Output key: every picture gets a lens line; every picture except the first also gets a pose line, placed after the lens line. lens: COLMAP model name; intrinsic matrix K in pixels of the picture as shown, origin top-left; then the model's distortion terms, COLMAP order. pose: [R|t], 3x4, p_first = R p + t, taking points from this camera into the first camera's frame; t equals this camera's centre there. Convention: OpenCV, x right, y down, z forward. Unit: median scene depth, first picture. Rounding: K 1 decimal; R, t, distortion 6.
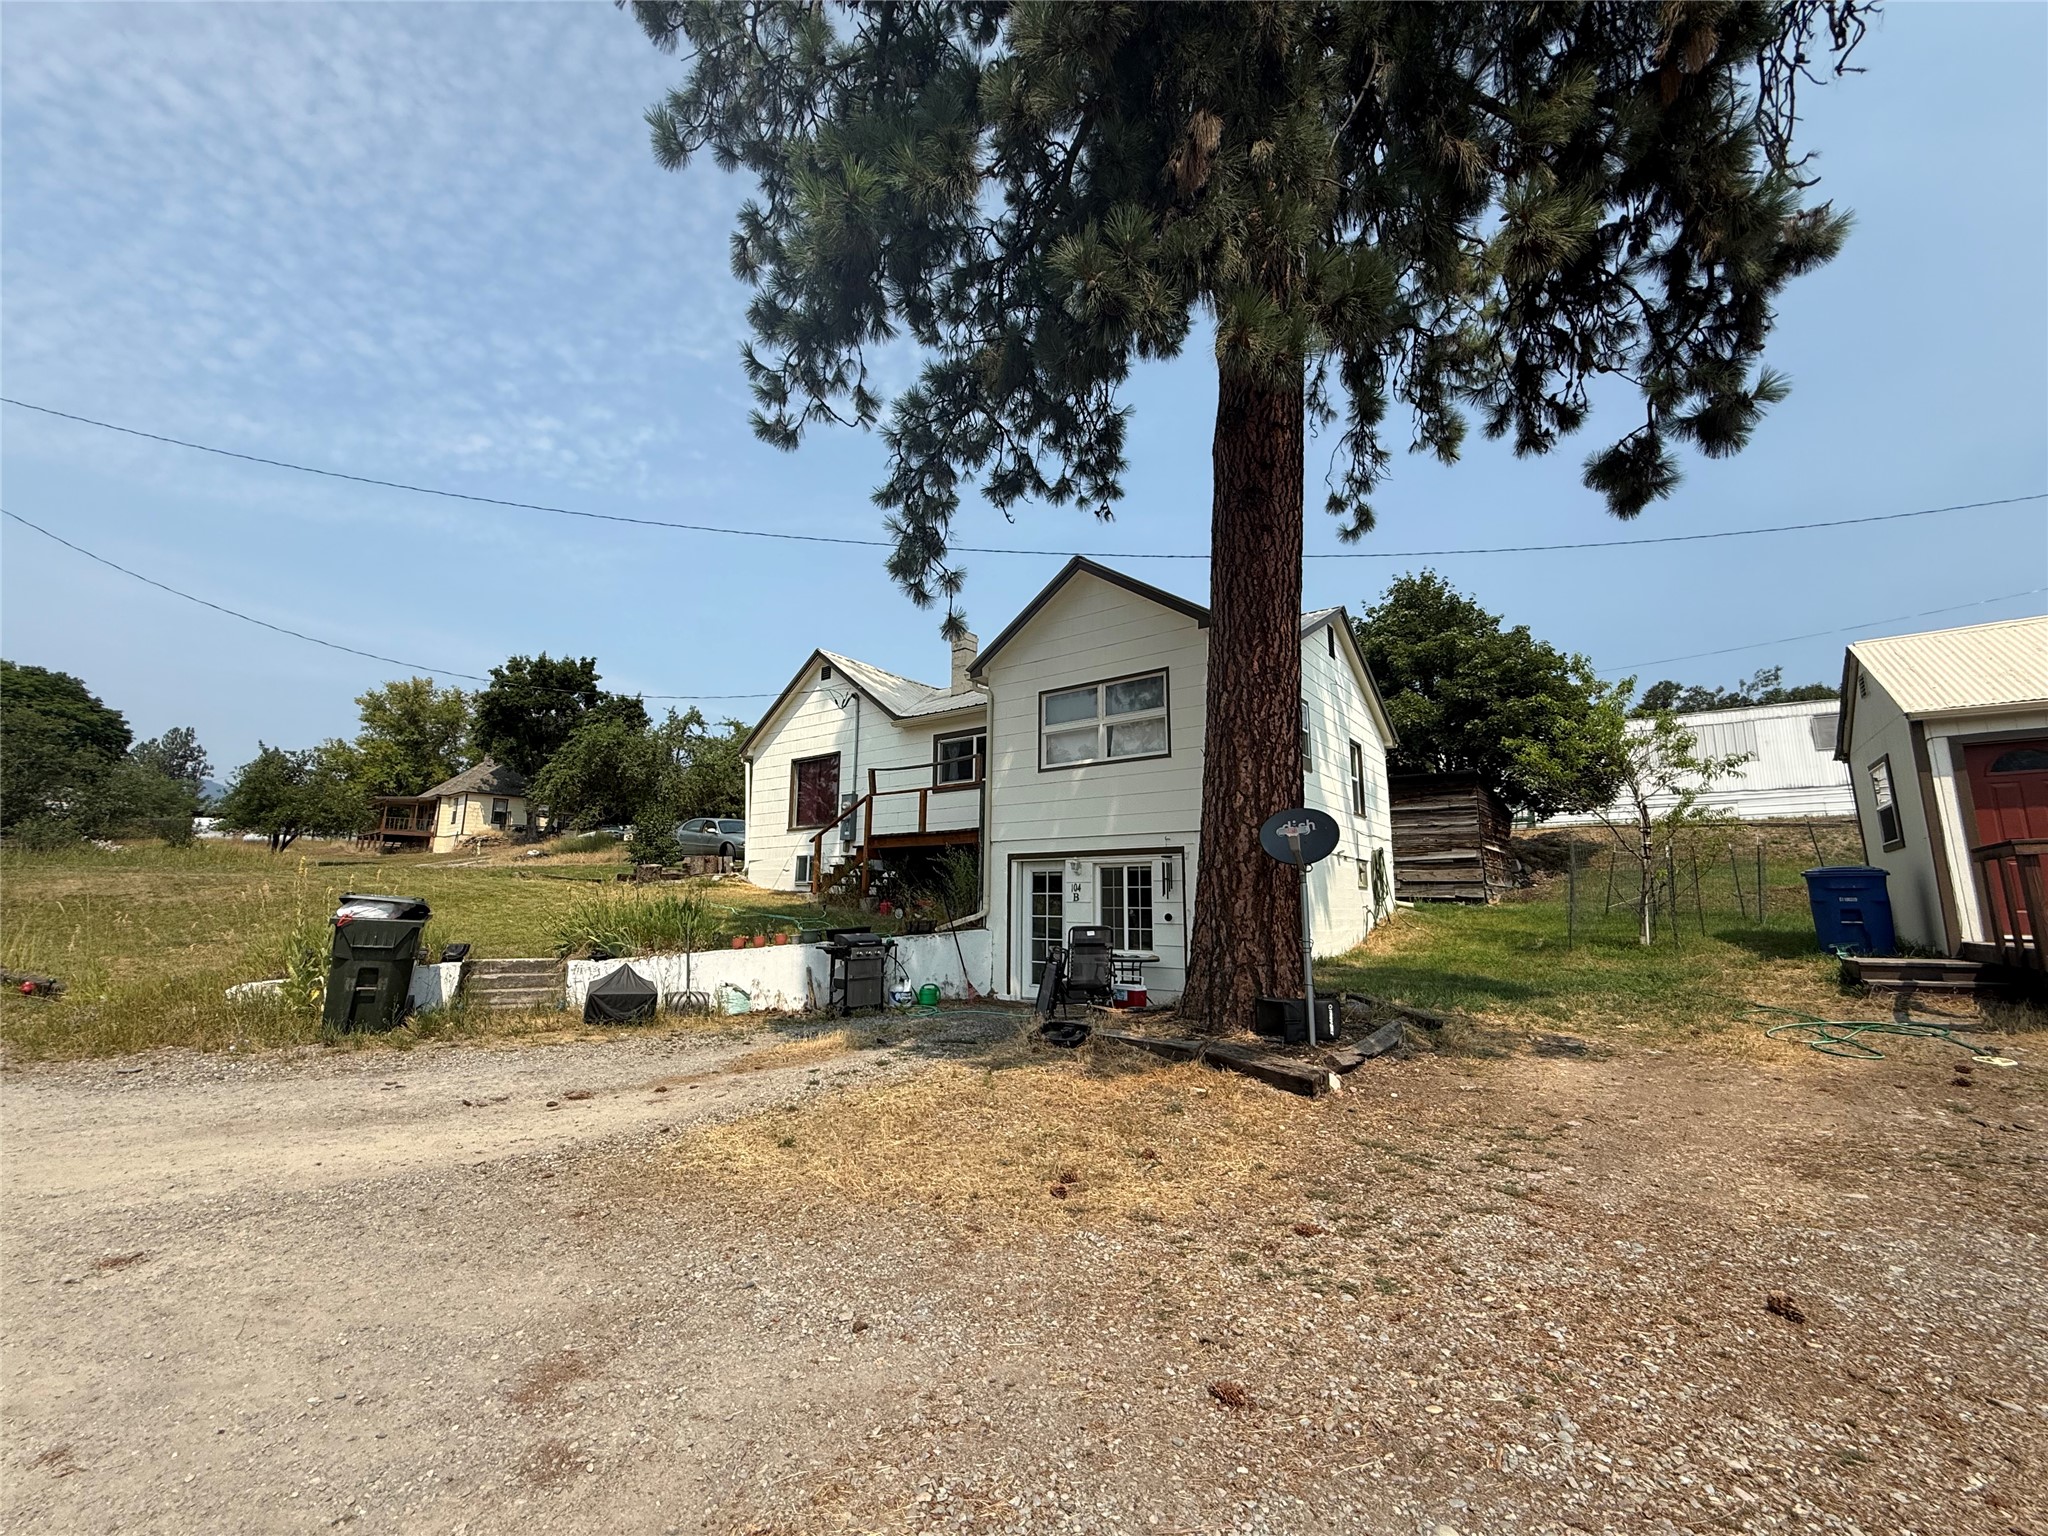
lens RADIAL K [[825.7, 0, 1023.8], [0, 825.7, 767.3], [0, 0, 1]] dist [-0.000095, -0.000001]
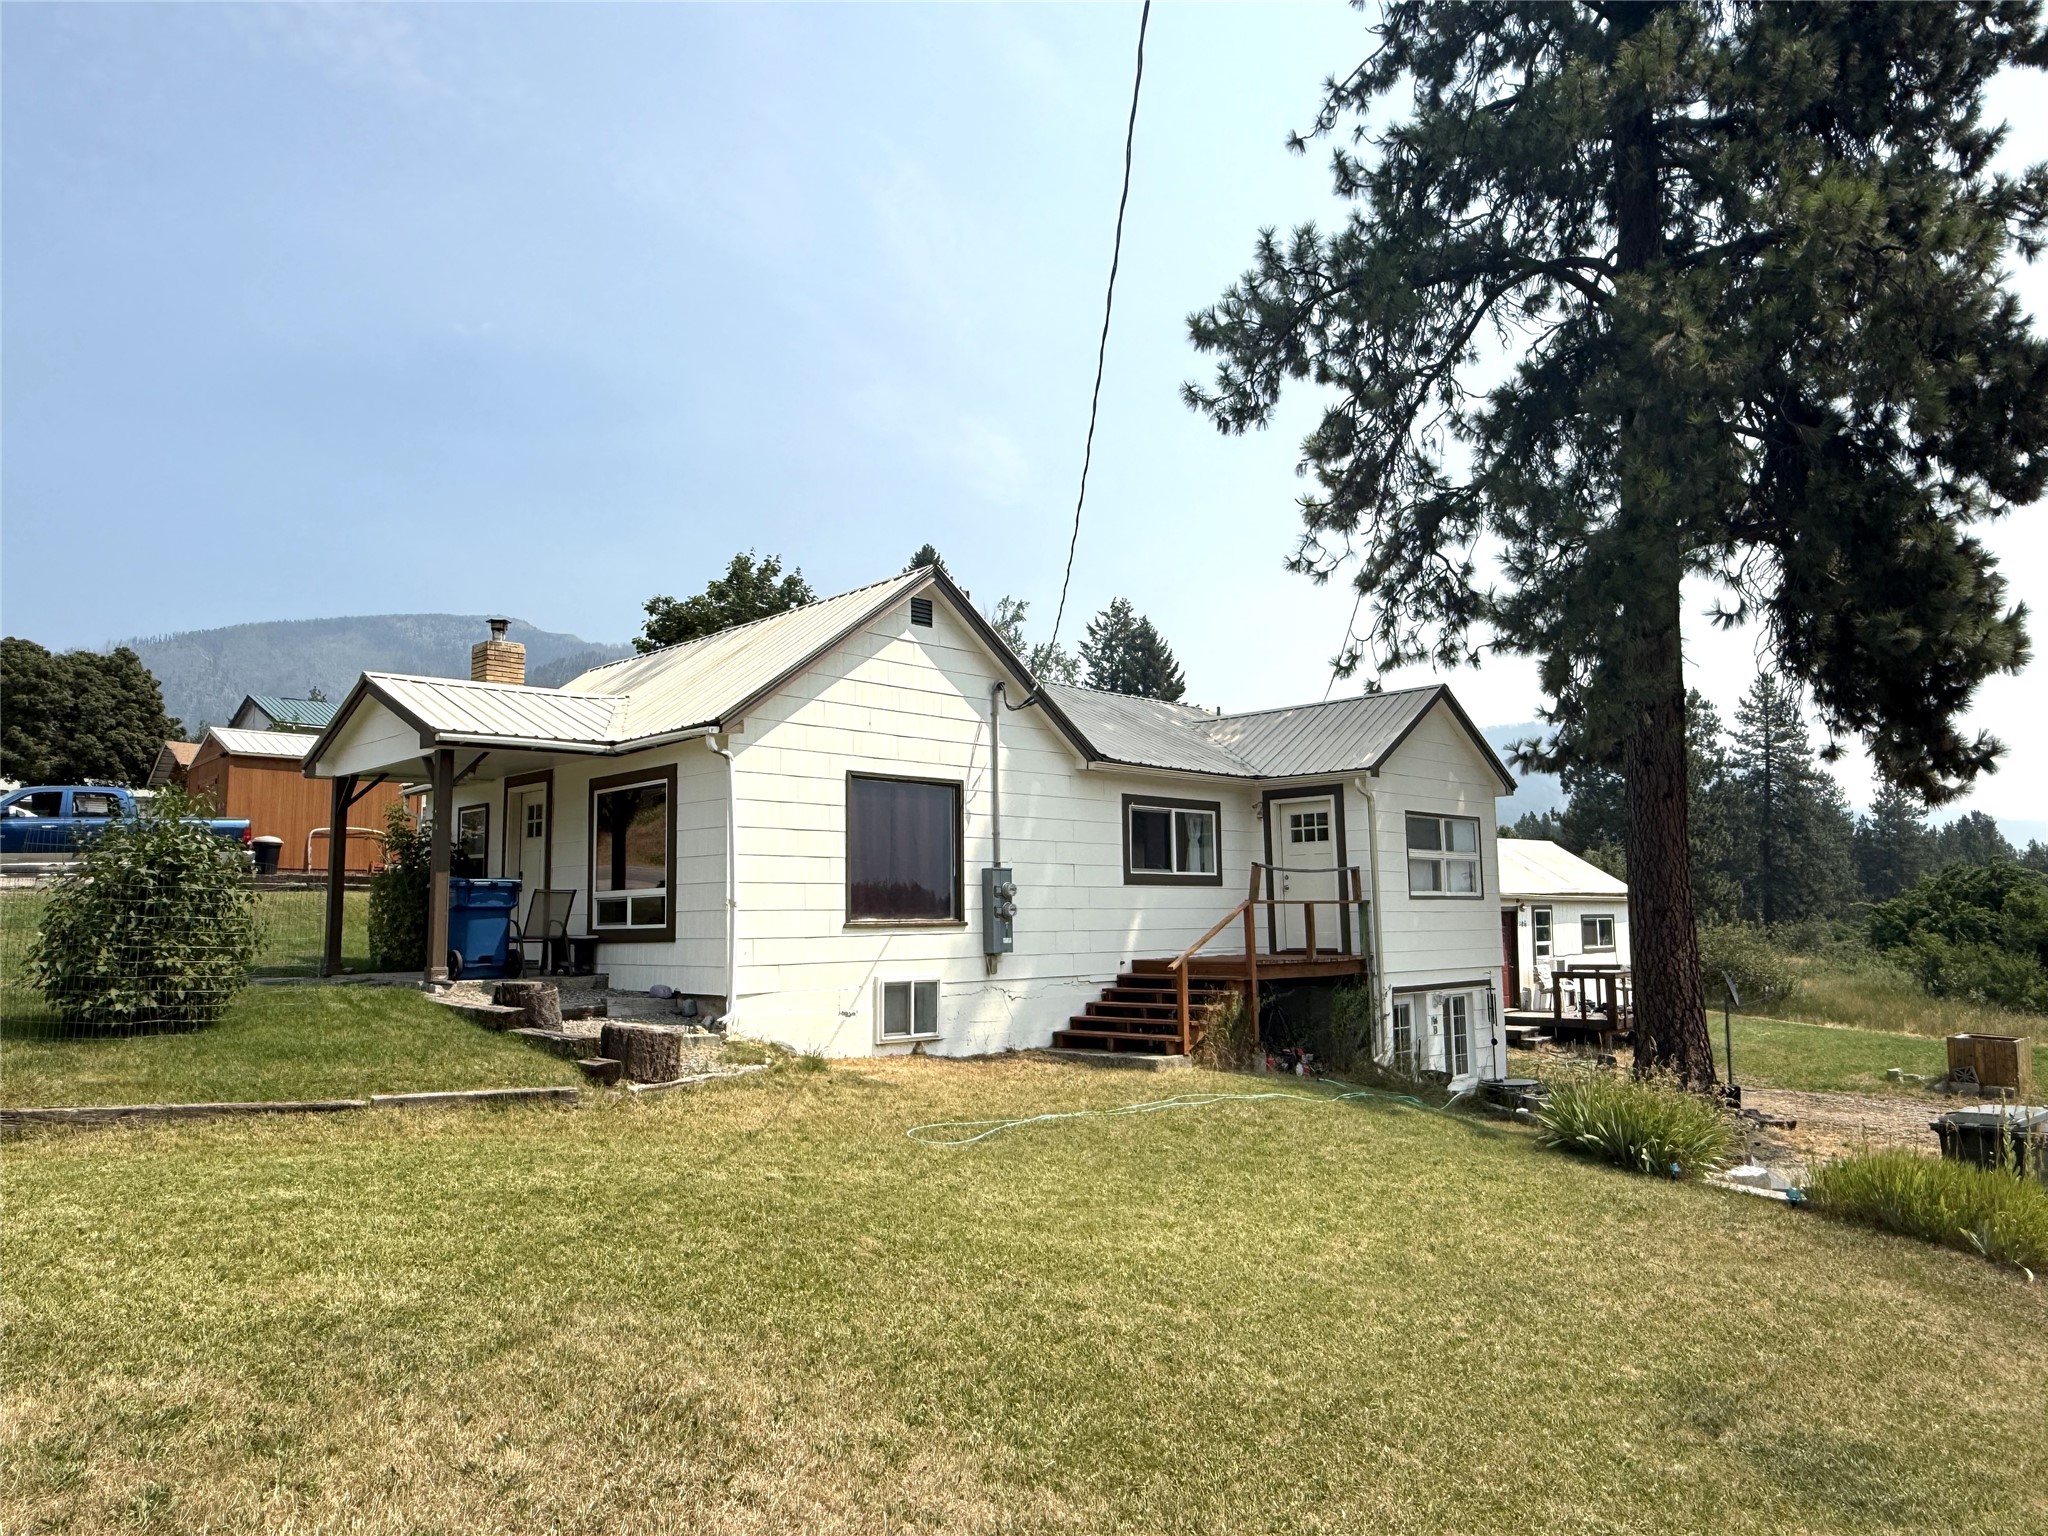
lens RADIAL K [[1316.9, 0, 1020.8], [0, 1316.9, 766.7], [0, 0, 1]] dist [0.002218, 0.002280]
pose [[0.133926, 0.108533, 0.985030, -1.030730], [-0.155513, 0.983971, -0.087272, 0.038902], [-0.978713, -0.141497, 0.148657, 0.832408]]
